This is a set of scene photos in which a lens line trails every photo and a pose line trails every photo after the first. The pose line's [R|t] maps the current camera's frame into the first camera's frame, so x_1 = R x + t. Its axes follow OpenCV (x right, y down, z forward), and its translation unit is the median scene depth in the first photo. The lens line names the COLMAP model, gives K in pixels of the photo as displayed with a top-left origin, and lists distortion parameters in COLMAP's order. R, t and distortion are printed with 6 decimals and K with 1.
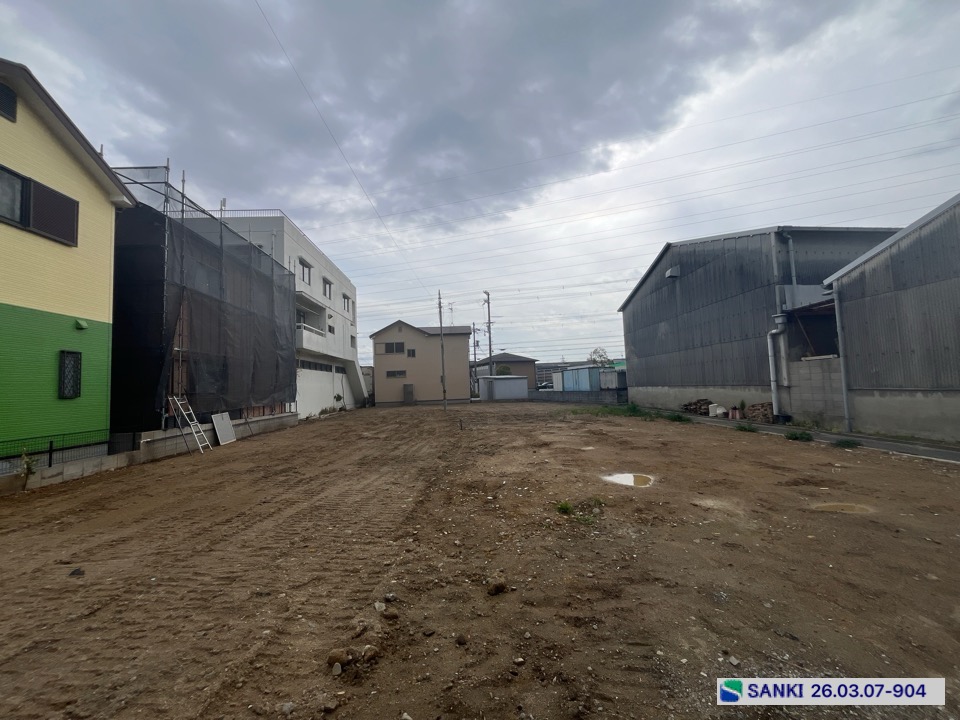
lens RADIAL K [[388.9, 0, 477.1], [0, 388.9, 360.7], [0, 0, 1]] dist [-0.002321, -0.000552]
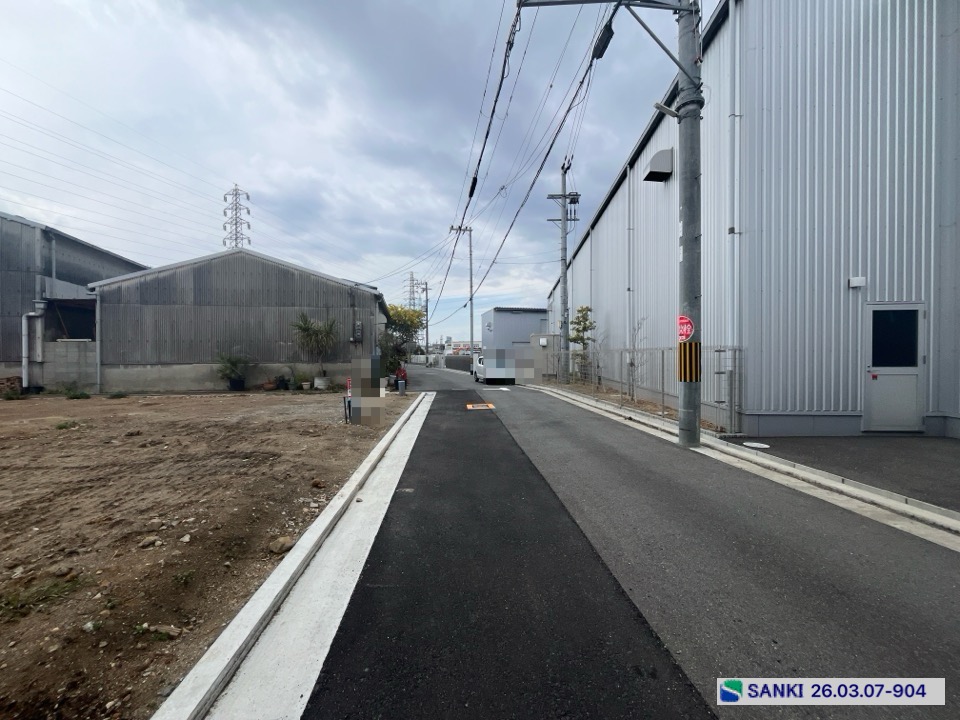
lens RADIAL K [[388.9, 0, 477.1], [0, 388.9, 360.7], [0, 0, 1]] dist [-0.002321, -0.000552]
pose [[-0.154751, 0.028221, 0.987550, -0.456698], [-0.055767, 0.997749, -0.037251, 0.025081], [-0.986378, -0.060837, -0.152829, -0.105892]]
